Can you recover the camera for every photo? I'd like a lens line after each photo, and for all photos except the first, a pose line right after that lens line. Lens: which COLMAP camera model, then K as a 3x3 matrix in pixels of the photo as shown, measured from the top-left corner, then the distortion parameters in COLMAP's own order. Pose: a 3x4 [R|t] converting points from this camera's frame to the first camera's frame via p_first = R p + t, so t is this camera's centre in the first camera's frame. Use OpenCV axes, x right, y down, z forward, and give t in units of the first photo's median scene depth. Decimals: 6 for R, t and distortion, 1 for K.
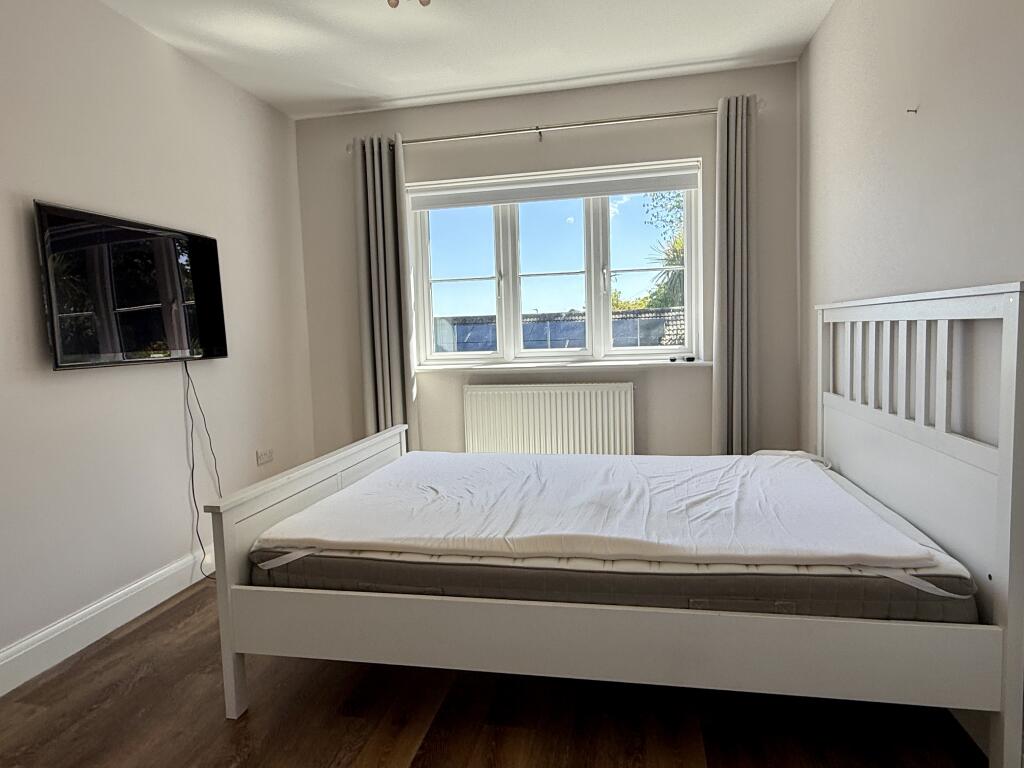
lens RADIAL K [[624.9, 0, 508.9], [0, 624.9, 378.1], [0, 0, 1]] dist [-0.007432, 0.005913]
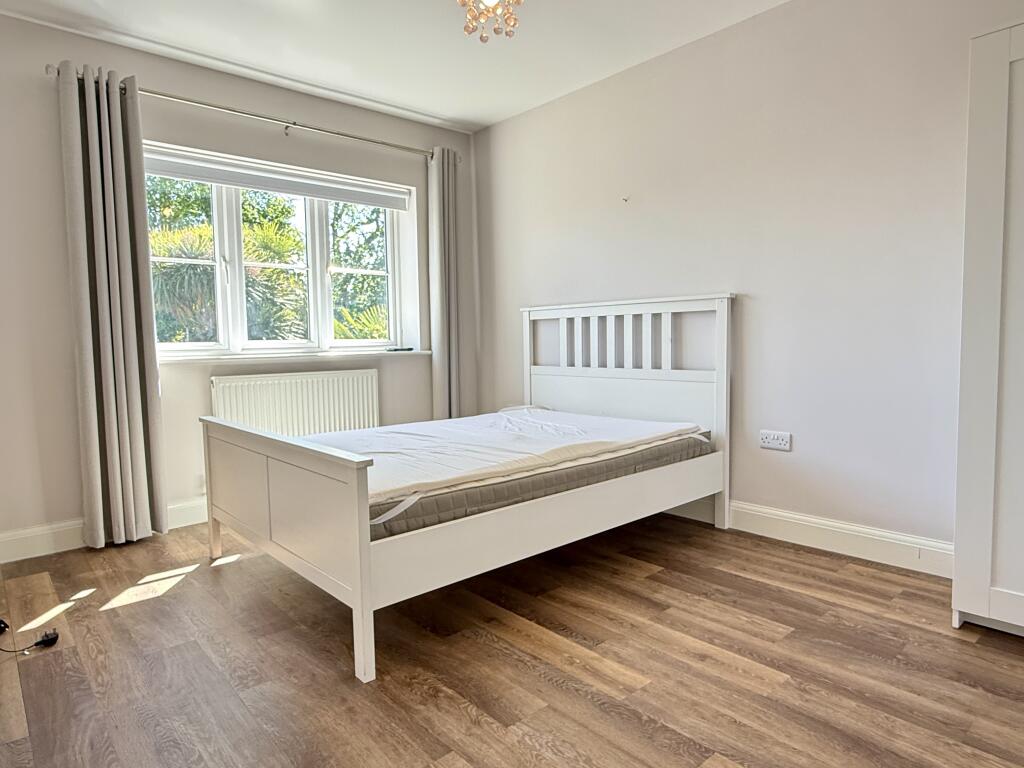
lens RADIAL K [[624.9, 0, 507.2], [0, 624.9, 388.2], [0, 0, 1]] dist [-0.007432, 0.005913]
pose [[0.596269, -0.038427, 0.801864, -0.620320], [0.057731, 0.998320, 0.004913, 0.054866], [-0.800706, 0.043363, 0.597486, 0.127397]]
